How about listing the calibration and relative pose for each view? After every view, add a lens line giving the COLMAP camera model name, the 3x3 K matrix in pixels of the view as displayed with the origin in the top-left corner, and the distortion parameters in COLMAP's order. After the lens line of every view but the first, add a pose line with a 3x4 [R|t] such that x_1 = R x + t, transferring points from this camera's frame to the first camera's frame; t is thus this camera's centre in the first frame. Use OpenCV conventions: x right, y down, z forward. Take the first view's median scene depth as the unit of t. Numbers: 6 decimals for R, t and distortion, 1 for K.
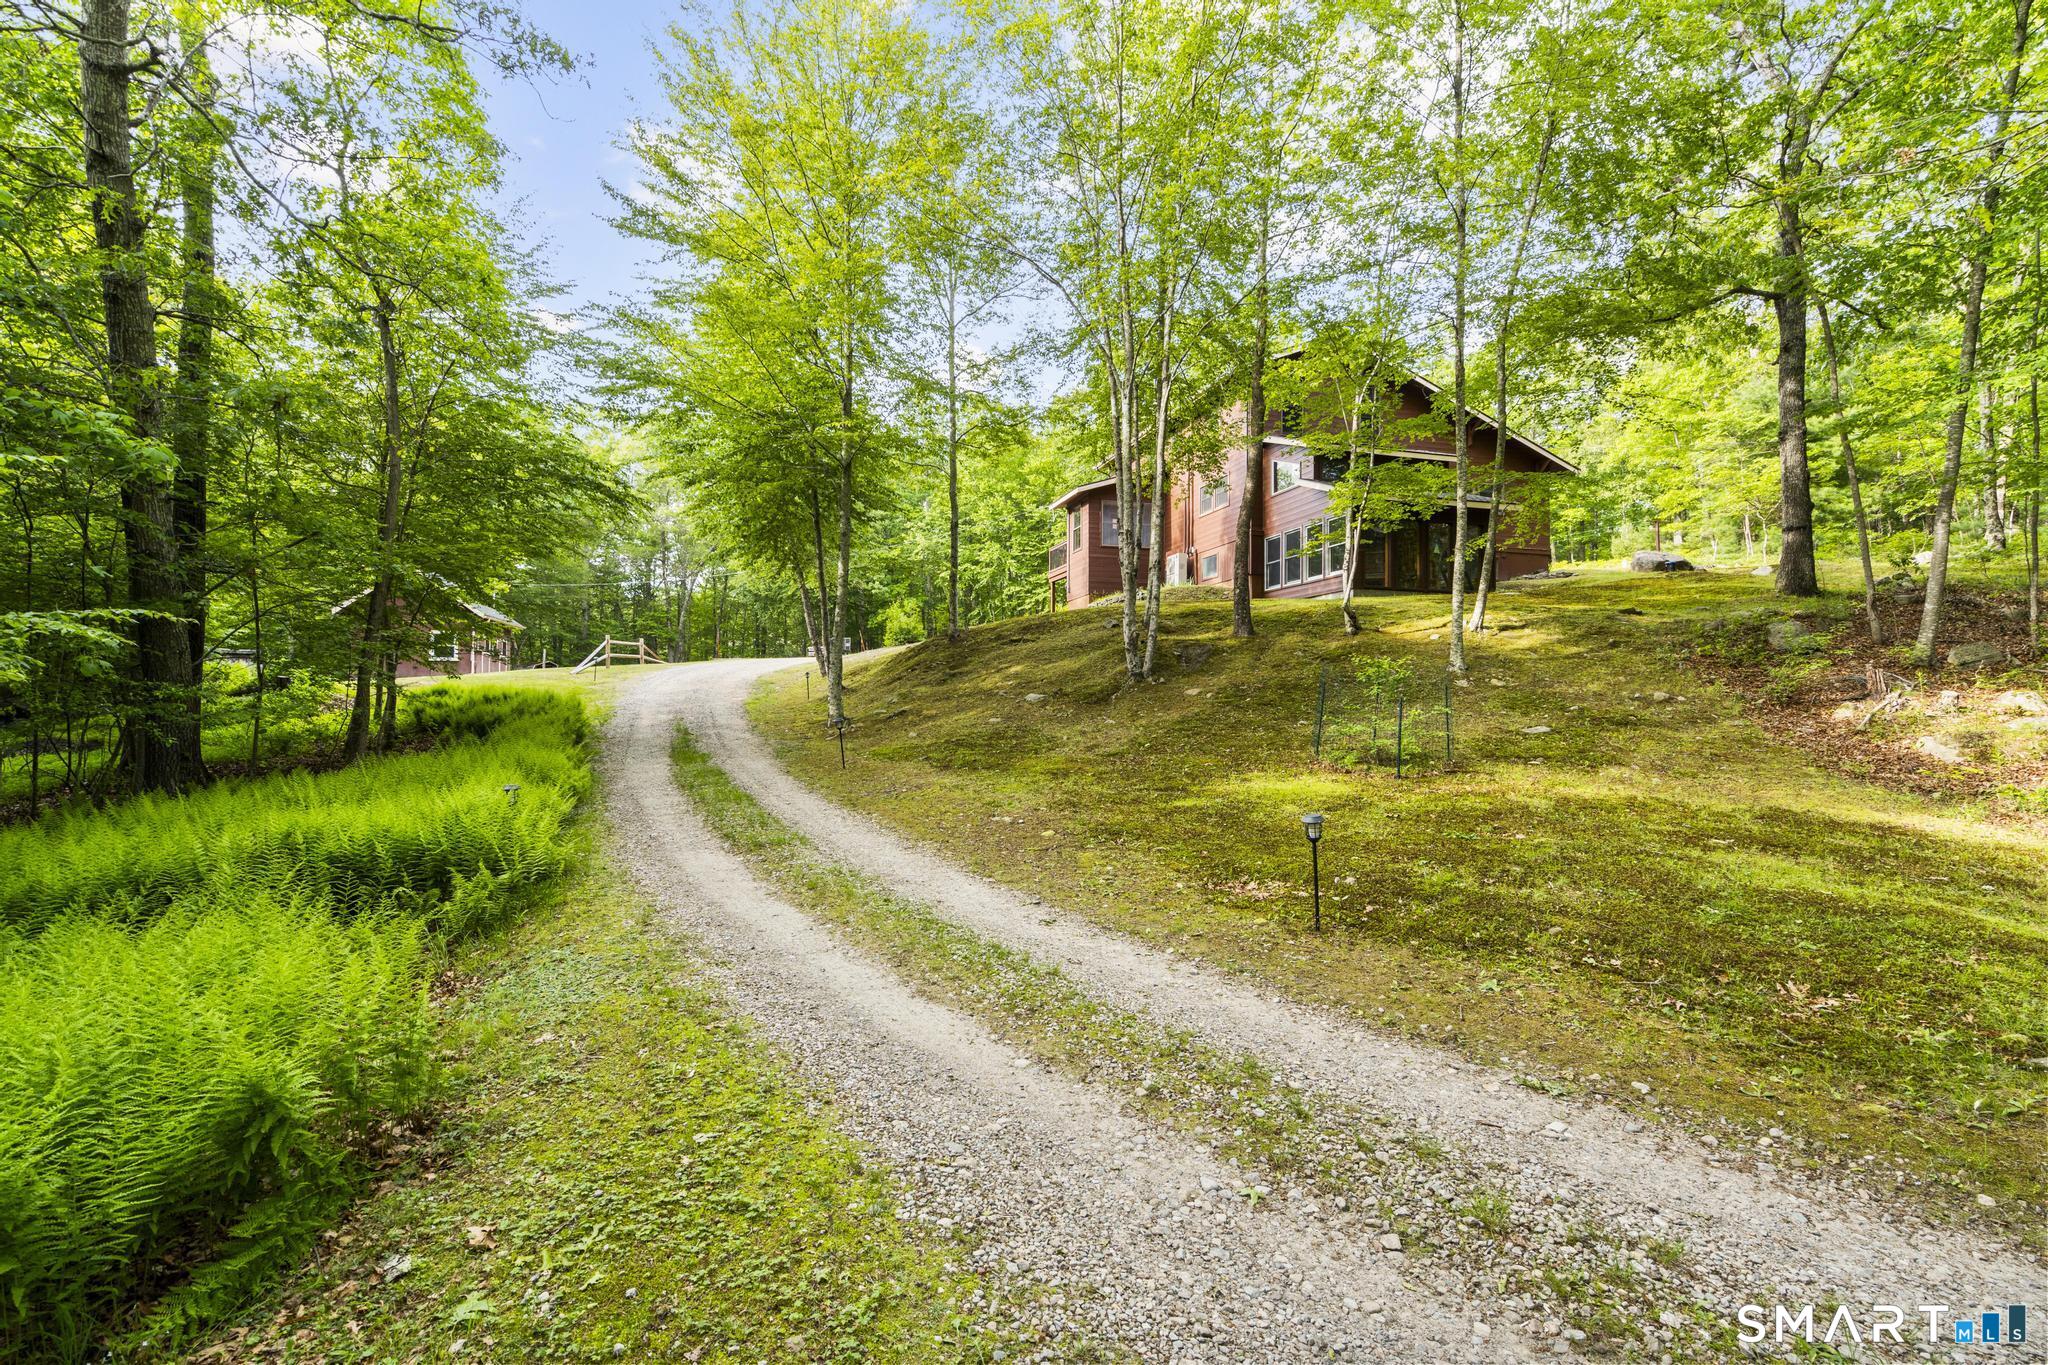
lens RADIAL K [[954.2, 0, 1022.2], [0, 954.2, 679.2], [0, 0, 1]] dist [0.001161, 0.000558]
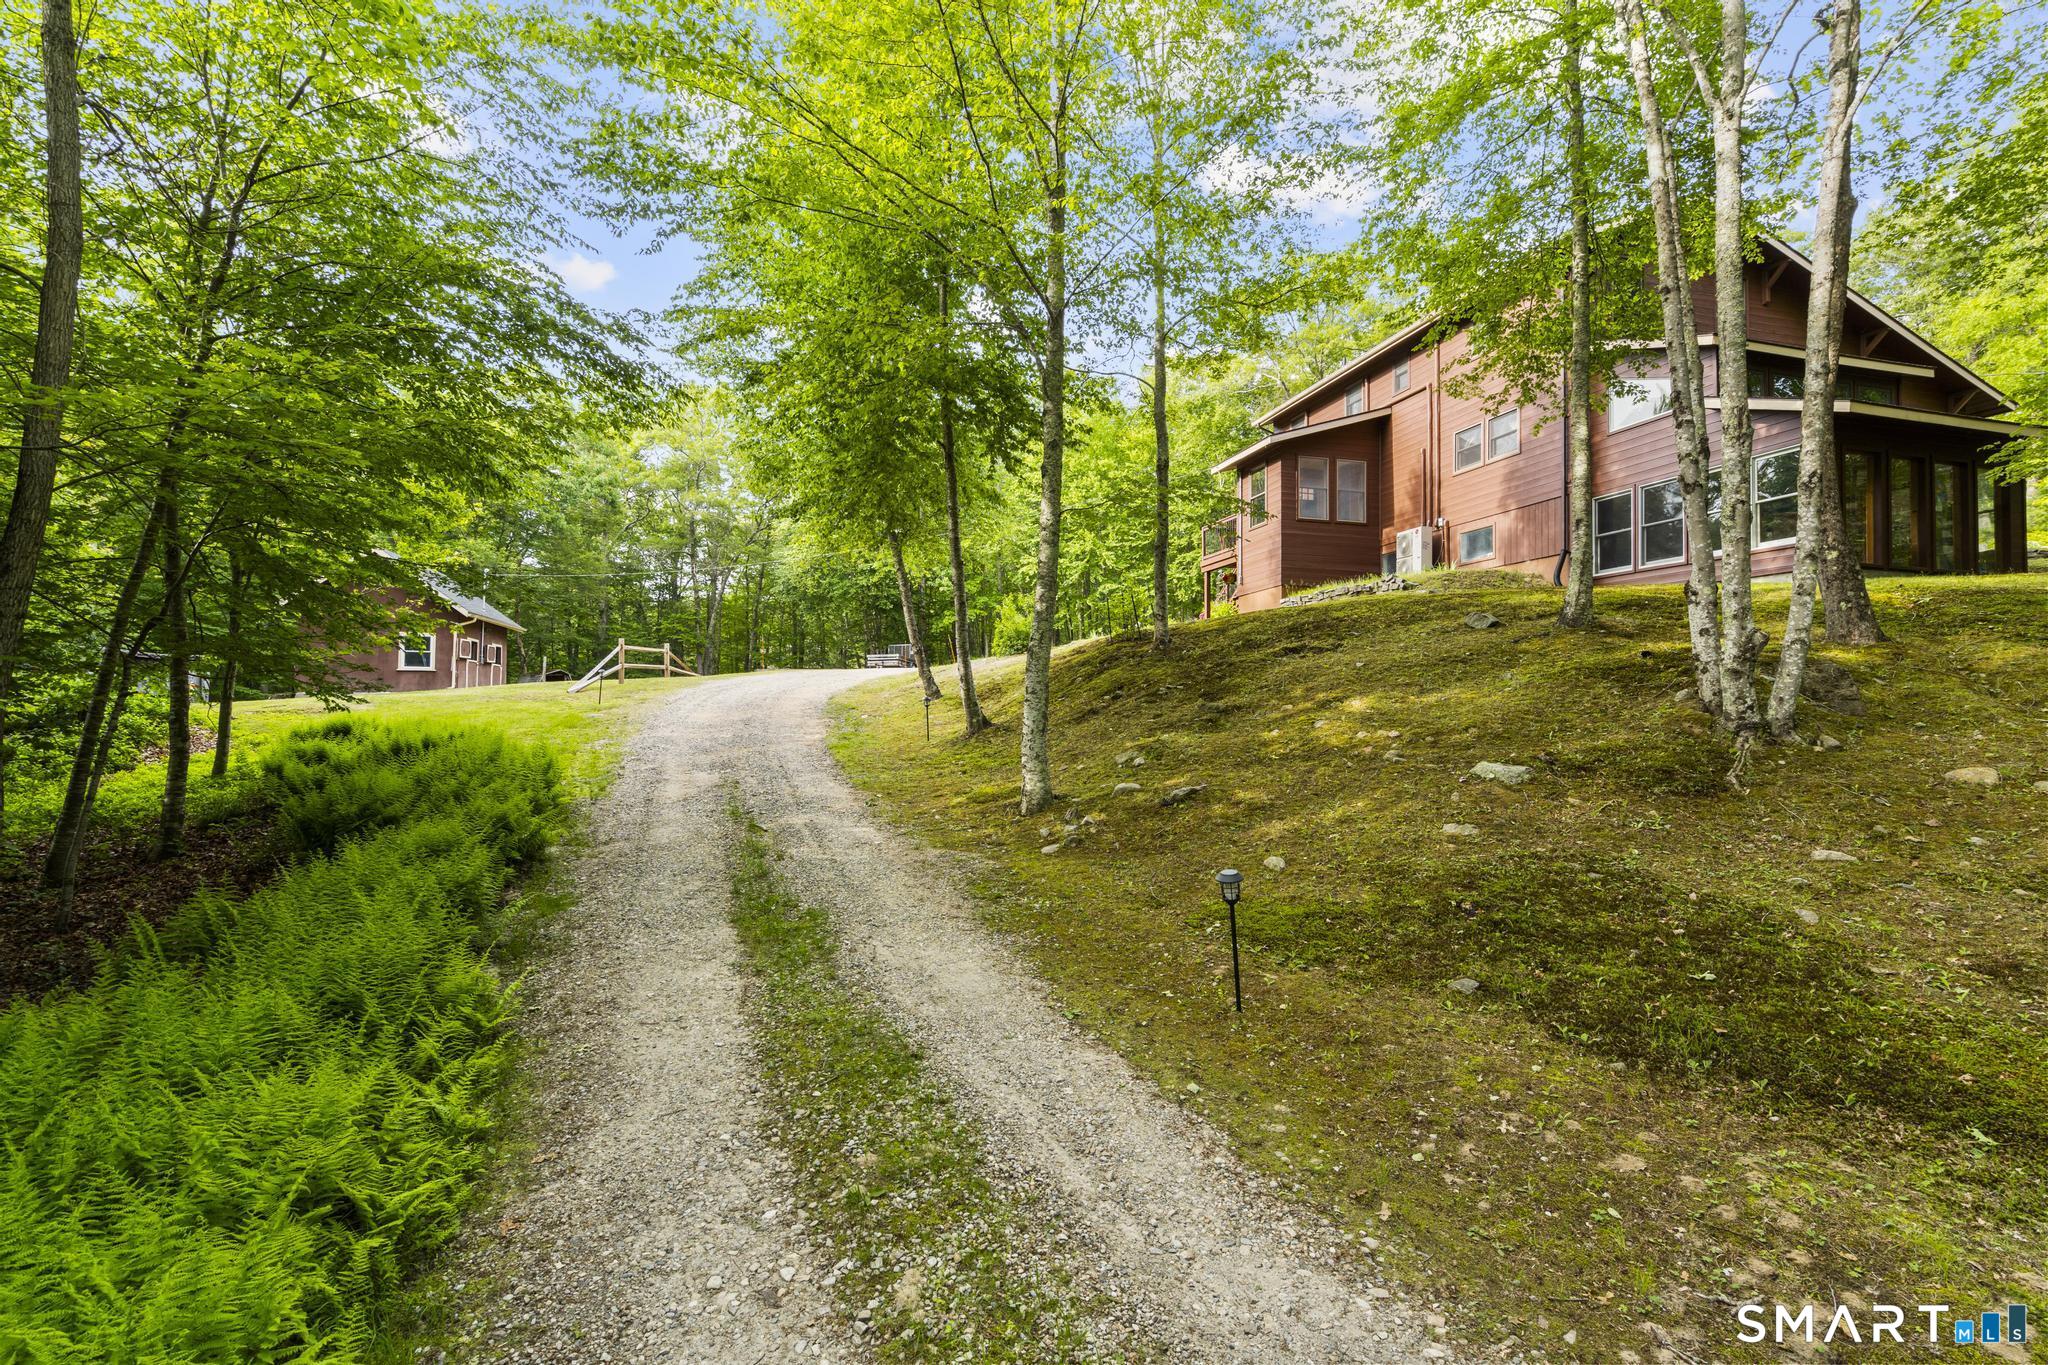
lens RADIAL K [[954.2, 0, 1028.4], [0, 954.2, 689.1], [0, 0, 1]] dist [0.001161, 0.000558]
pose [[0.999831, 0.005586, -0.017526, -0.102437], [-0.005540, 0.999981, 0.002631, -0.010670], [0.017541, -0.002533, 0.999843, 0.257838]]
